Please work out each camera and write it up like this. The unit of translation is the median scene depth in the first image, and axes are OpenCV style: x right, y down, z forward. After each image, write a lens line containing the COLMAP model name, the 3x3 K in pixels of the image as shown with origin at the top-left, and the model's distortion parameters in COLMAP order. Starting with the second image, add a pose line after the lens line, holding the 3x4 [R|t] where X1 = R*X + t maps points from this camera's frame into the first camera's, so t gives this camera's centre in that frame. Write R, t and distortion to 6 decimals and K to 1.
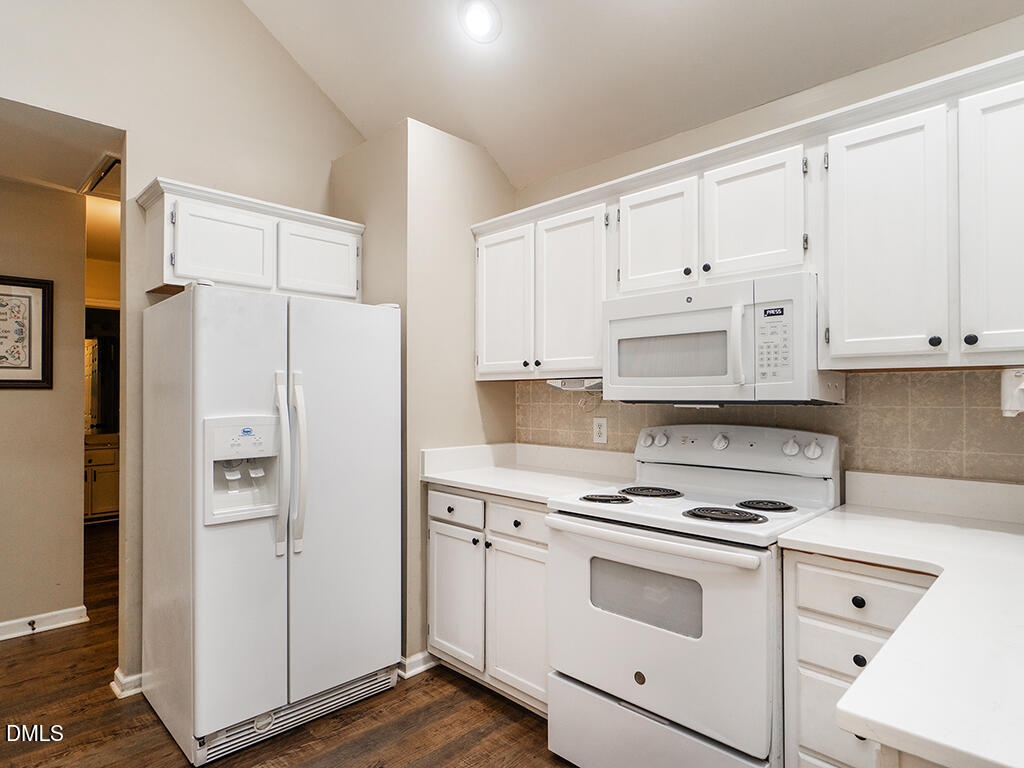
lens RADIAL K [[581.3, 0, 490.0], [0, 581.3, 385.2], [0, 0, 1]] dist [-0.011804, -0.000992]
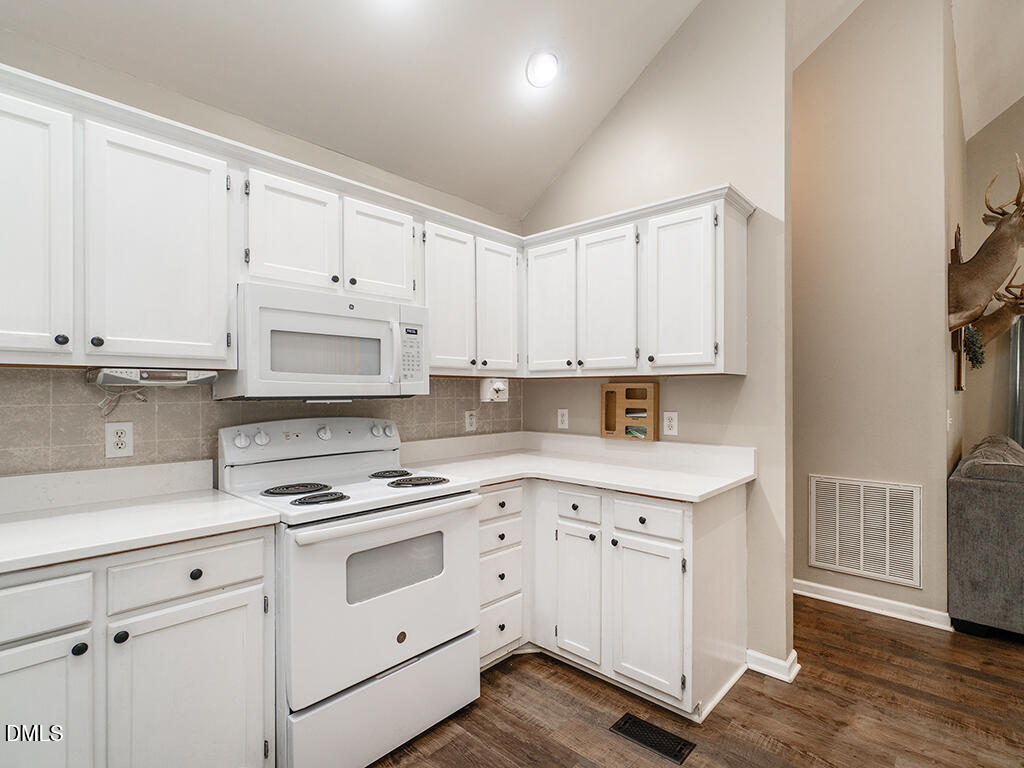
lens RADIAL K [[506.1, 0, 542.0], [0, 506.1, 387.7], [0, 0, 1]] dist [-0.006240, 0.001923]
pose [[-0.095037, 0.008144, 0.995440, -0.660091], [-0.015464, 0.999834, -0.009657, 0.013657], [-0.995354, -0.016311, -0.094895, 0.708218]]
